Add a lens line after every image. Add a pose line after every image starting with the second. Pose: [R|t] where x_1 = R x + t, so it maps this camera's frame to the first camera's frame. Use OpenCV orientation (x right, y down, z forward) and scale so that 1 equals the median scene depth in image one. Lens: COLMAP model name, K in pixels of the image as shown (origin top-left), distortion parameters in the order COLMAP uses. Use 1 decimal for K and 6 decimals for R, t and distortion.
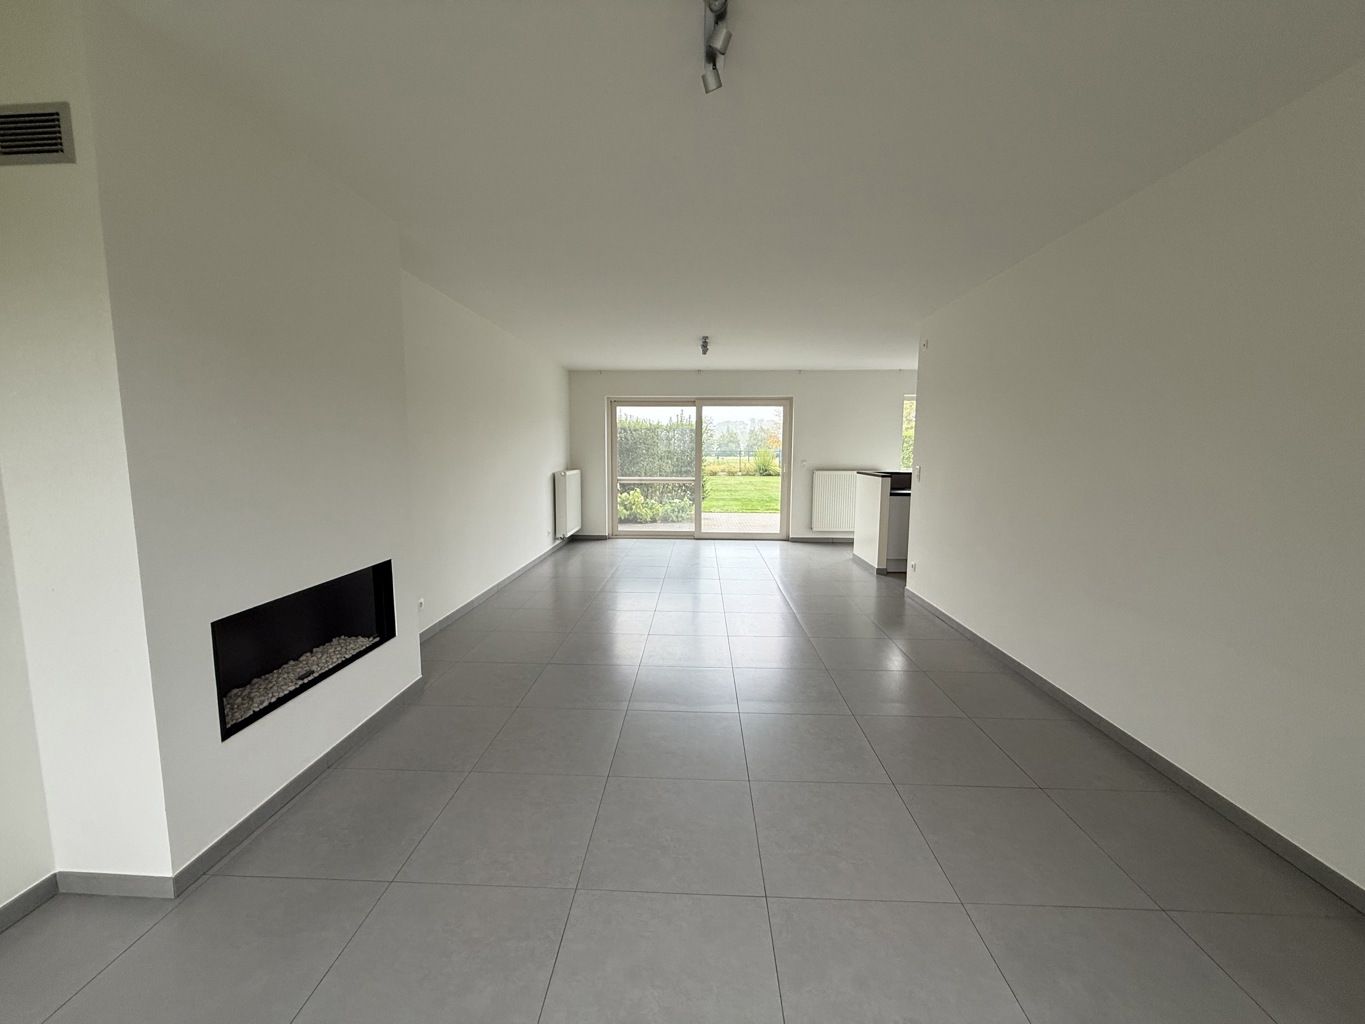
lens RADIAL K [[542.4, 0, 677.4], [0, 542.4, 512.6], [0, 0, 1]] dist [0.001226, 0.000382]
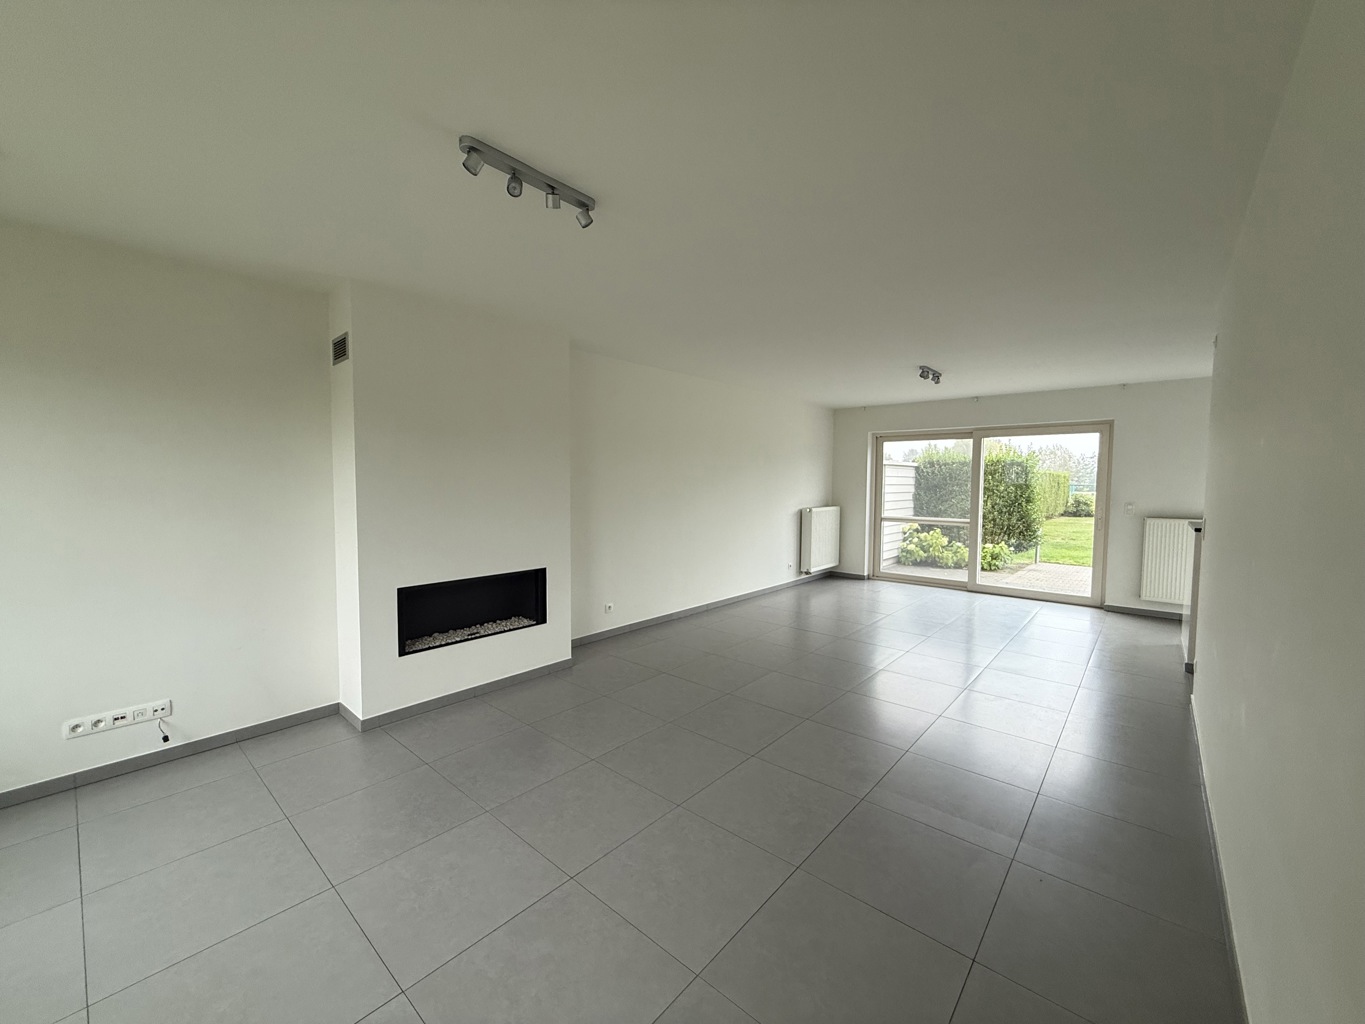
lens RADIAL K [[542.4, 0, 675.9], [0, 542.4, 511.3], [0, 0, 1]] dist [0.001226, 0.000382]
pose [[0.779590, 0.034953, -0.625314, 0.213524], [-0.074123, 0.996573, -0.036705, -0.011592], [0.621889, 0.074965, 0.779509, 0.033118]]
